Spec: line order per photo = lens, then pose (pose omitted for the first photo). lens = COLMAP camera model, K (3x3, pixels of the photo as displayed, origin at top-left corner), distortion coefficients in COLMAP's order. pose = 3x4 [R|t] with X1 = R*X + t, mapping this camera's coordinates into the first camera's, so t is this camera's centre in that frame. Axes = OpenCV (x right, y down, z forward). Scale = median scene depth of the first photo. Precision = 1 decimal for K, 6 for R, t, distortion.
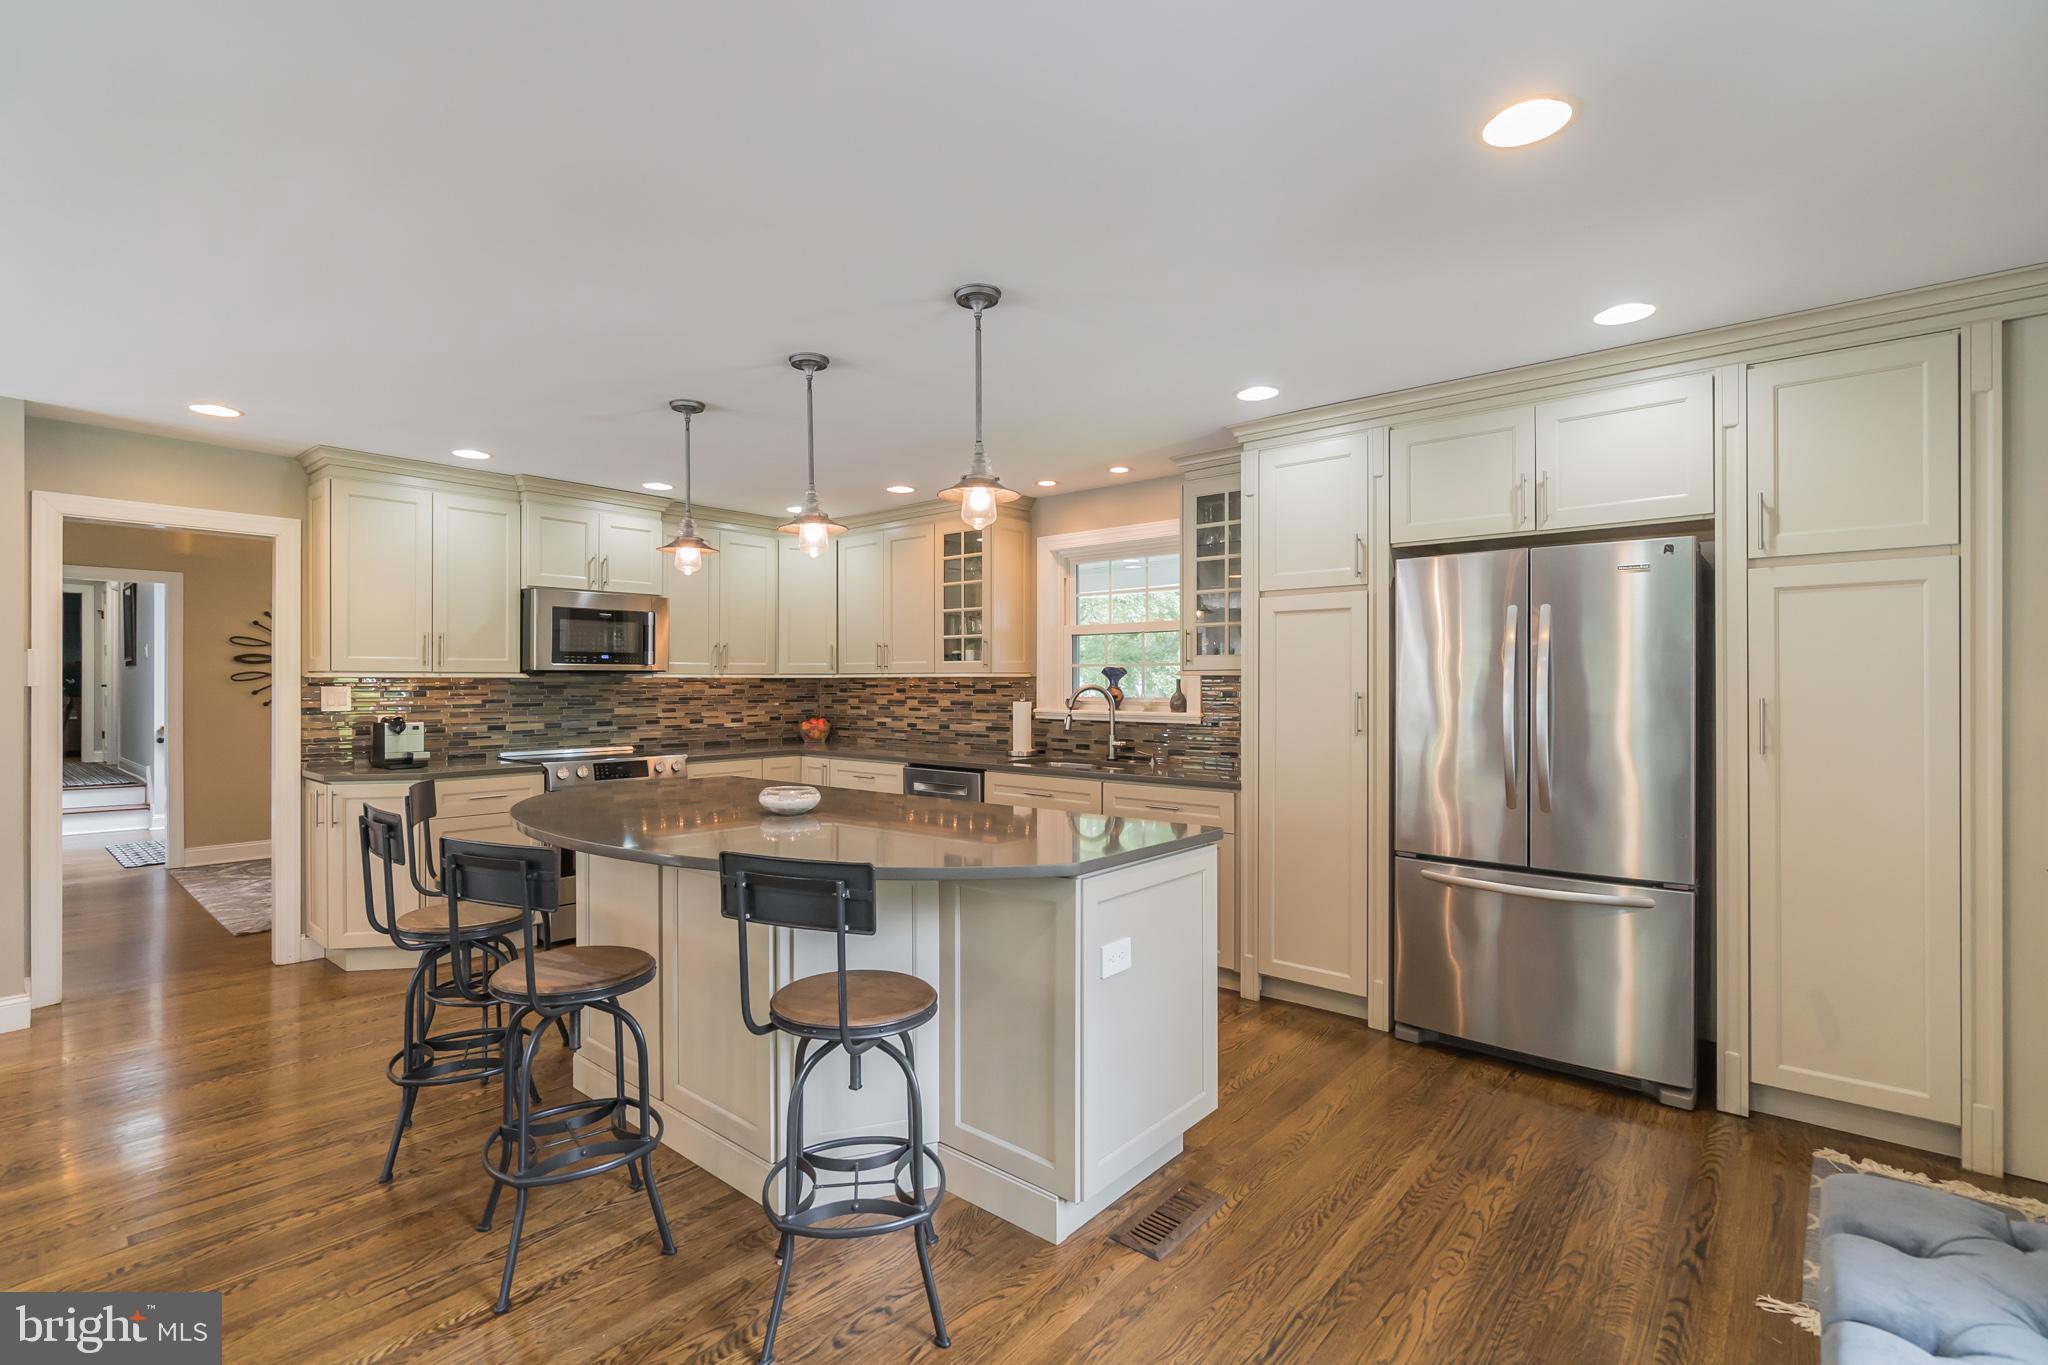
lens RADIAL K [[943.6, 0, 1016.6], [0, 943.6, 675.9], [0, 0, 1]] dist [-0.007996, 0.002909]
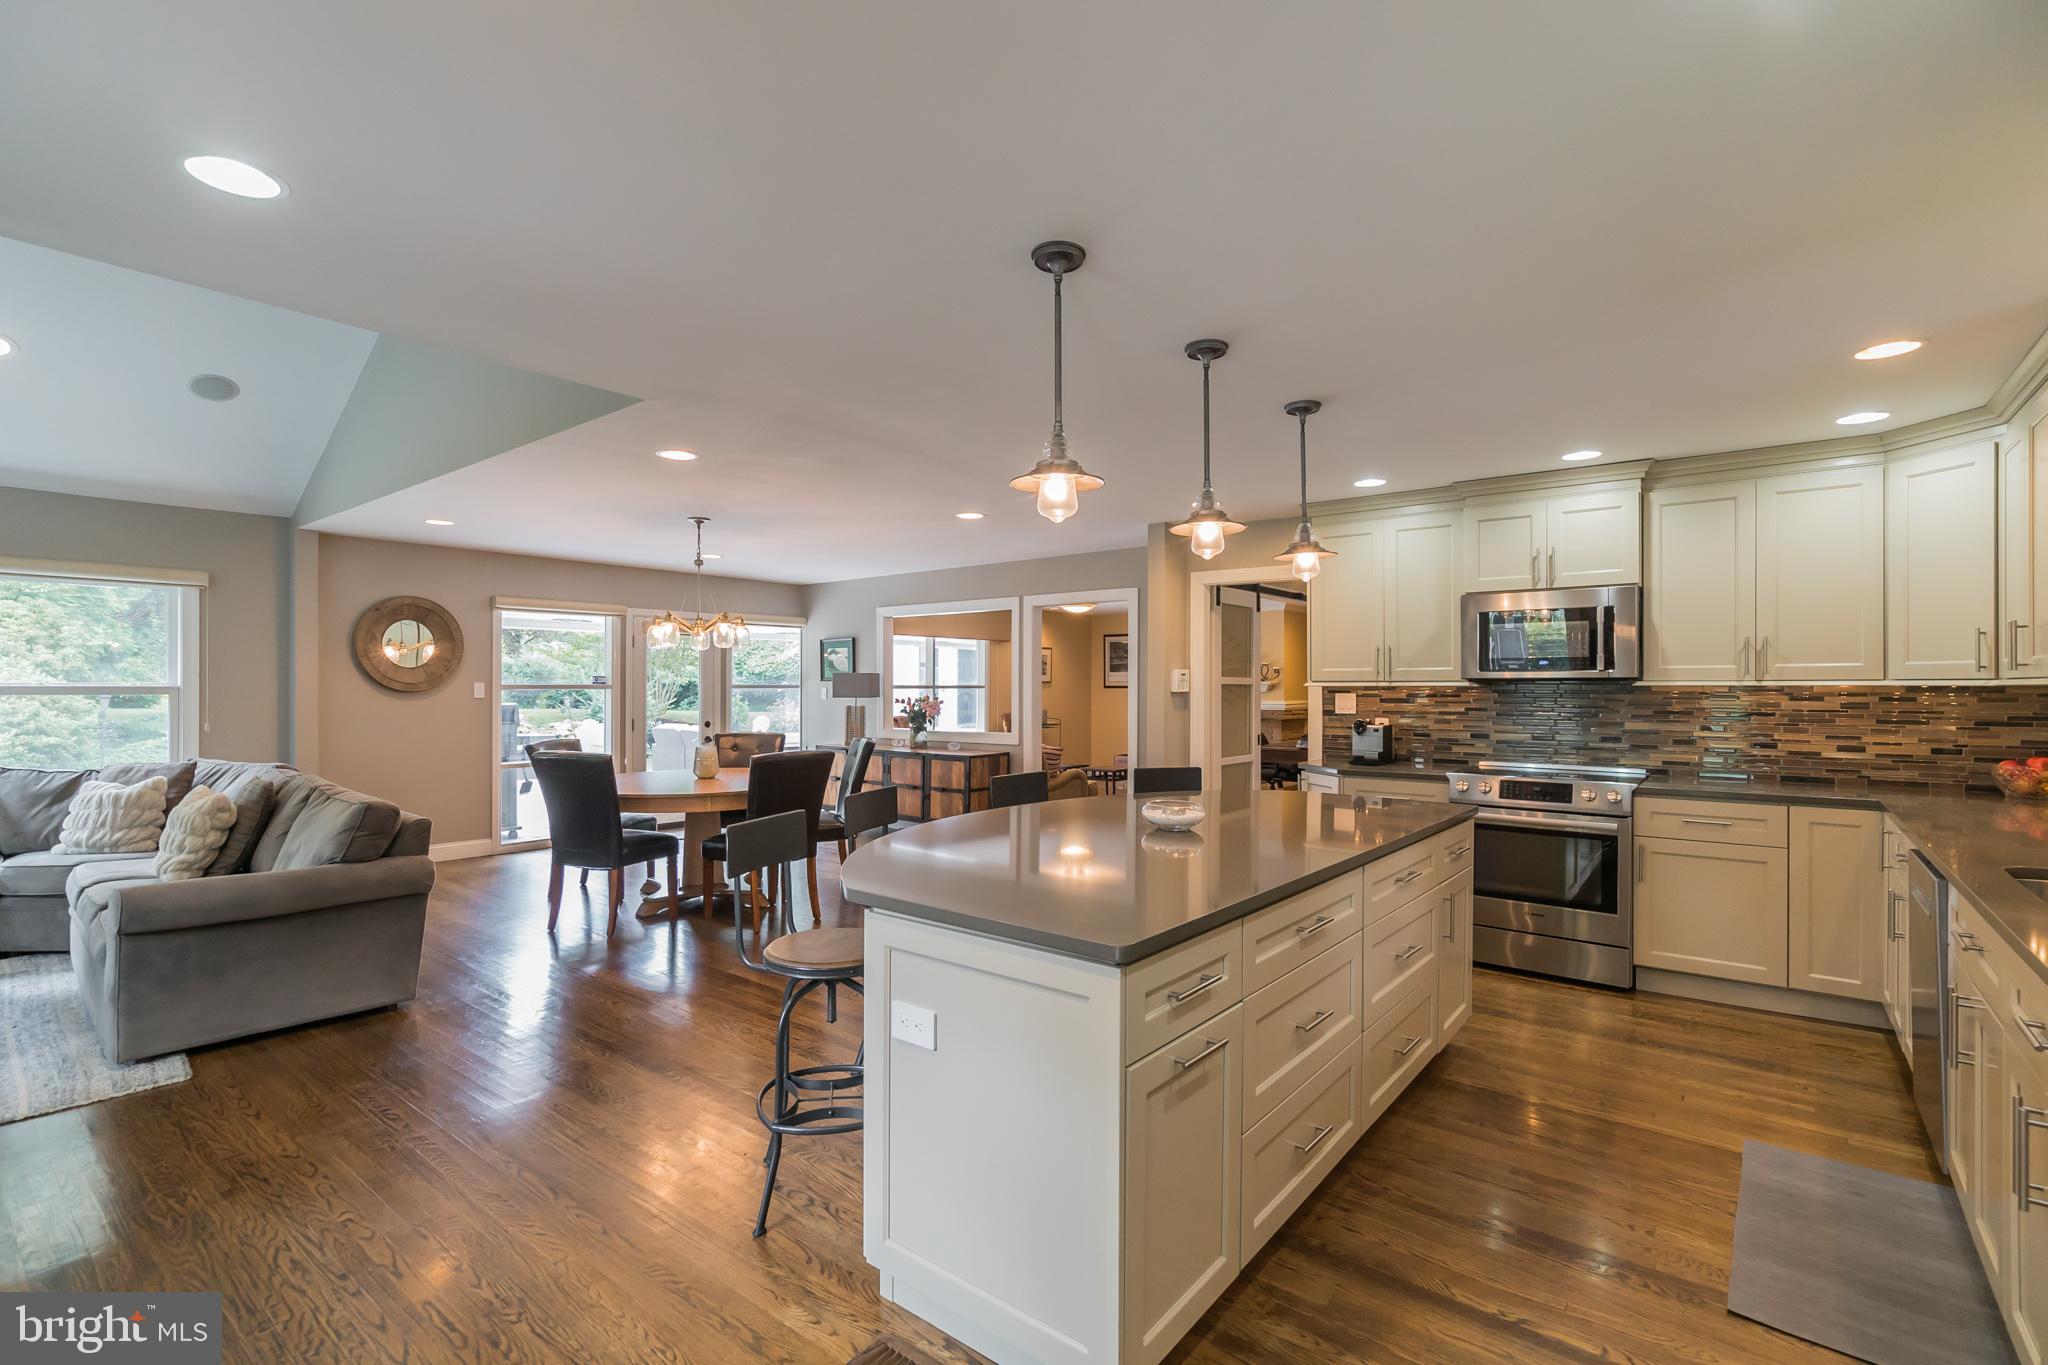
lens RADIAL K [[943.6, 0, 1018.2], [0, 943.6, 685.9], [0, 0, 1]] dist [-0.007996, 0.002909]
pose [[0.022697, 0.002591, -0.999739, 0.409975], [0.006512, 0.999975, 0.002739, -0.003671], [0.999721, -0.006572, 0.022680, 0.461012]]
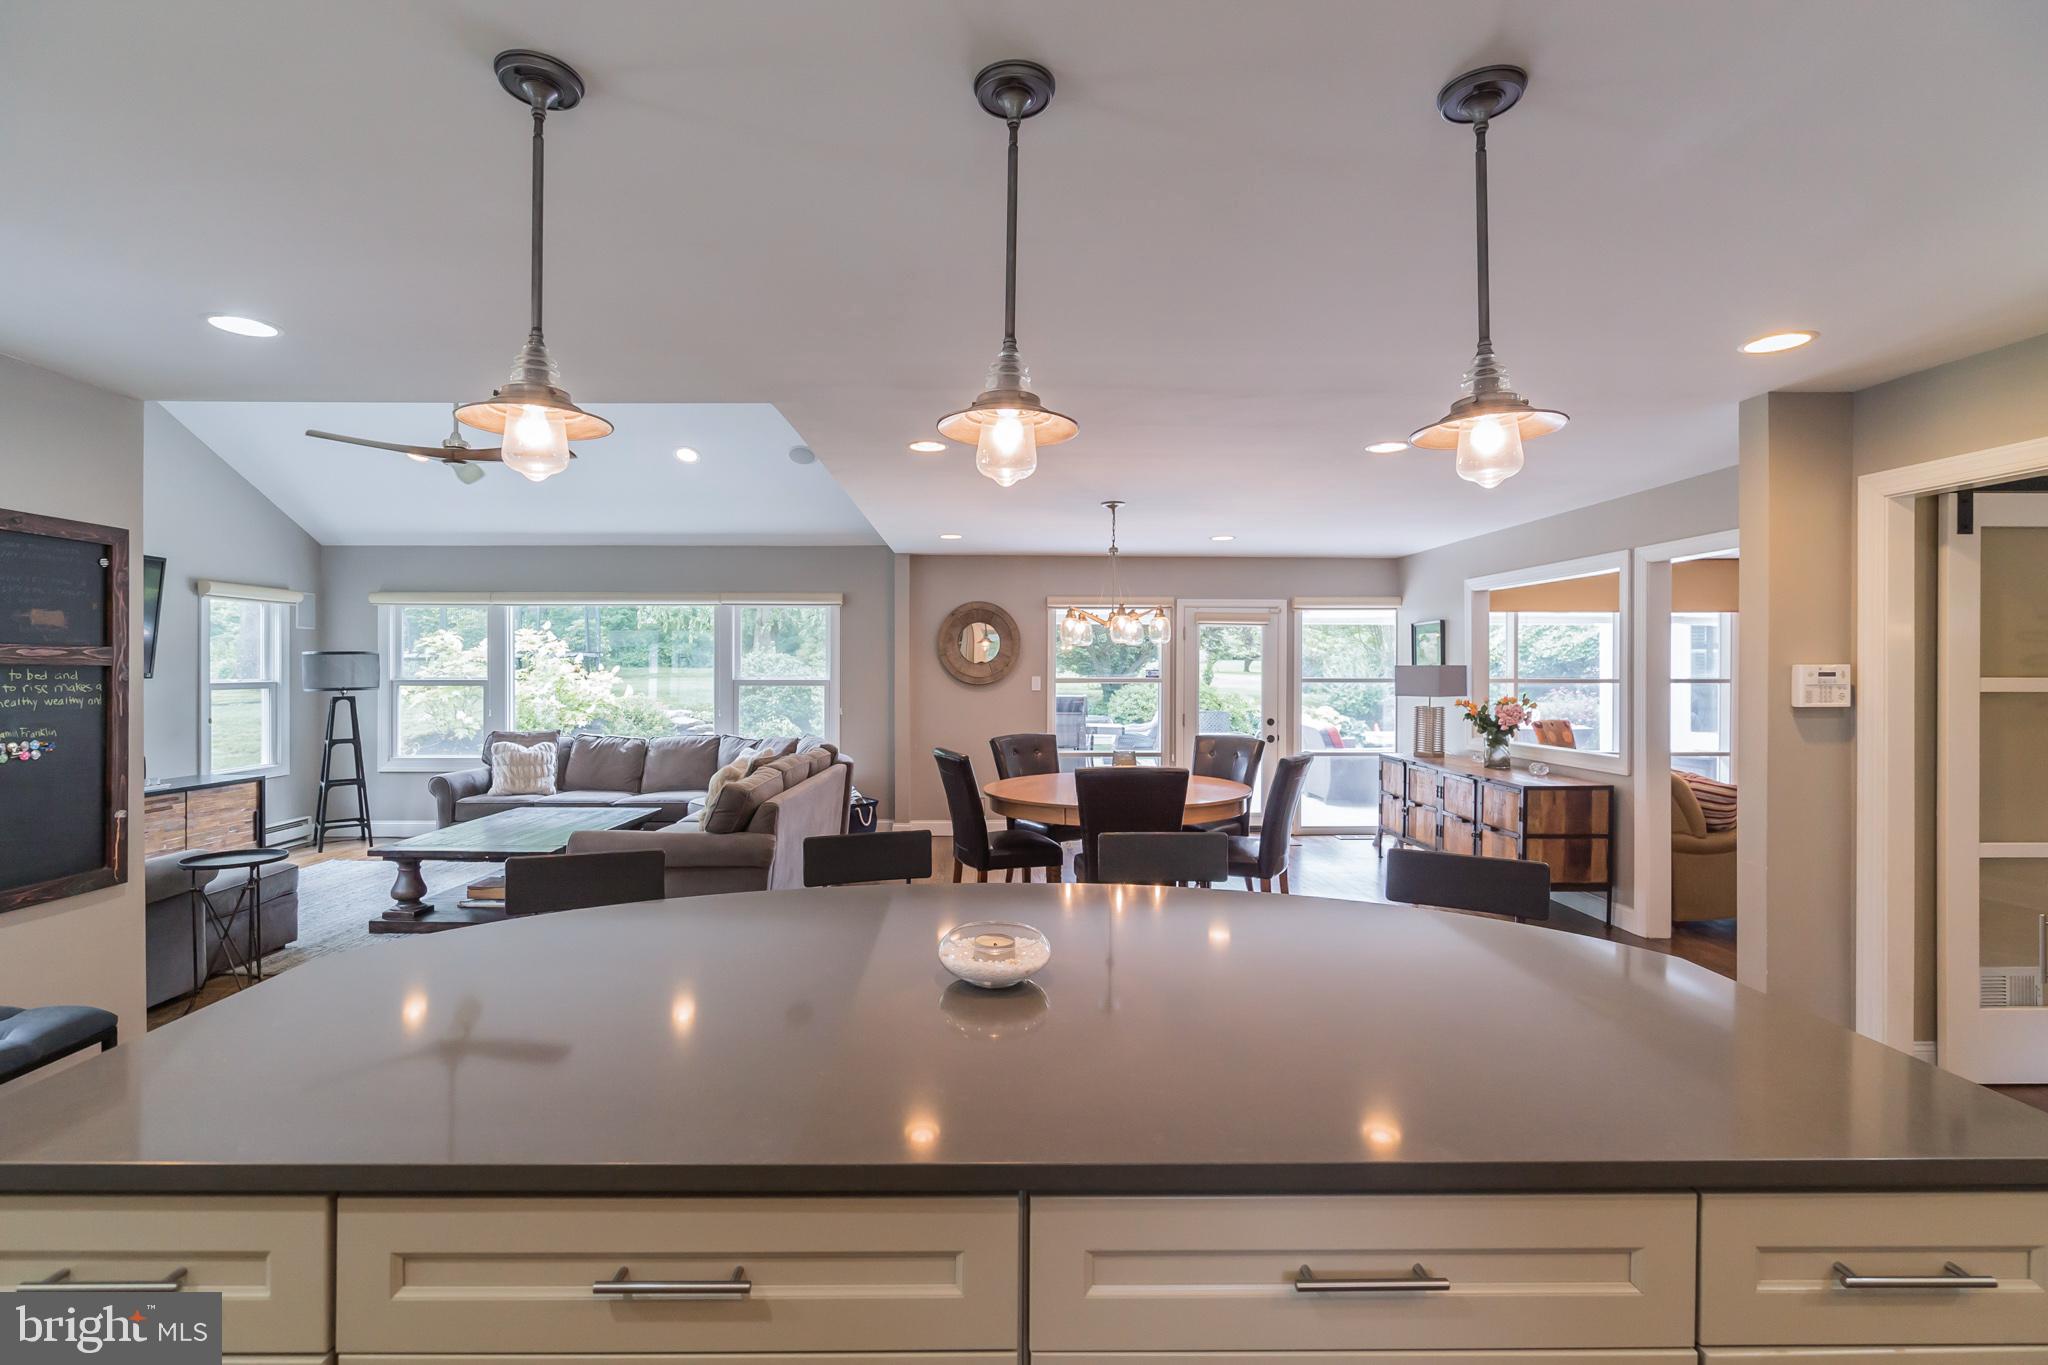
lens RADIAL K [[943.6, 0, 1010.4], [0, 943.6, 670.7], [0, 0, 1]] dist [-0.007996, 0.002909]
pose [[-0.756023, 0.004287, -0.654531, 0.051589], [0.005837, 0.999983, -0.000193, -0.018507], [0.654519, -0.003966, -0.756035, 0.804257]]
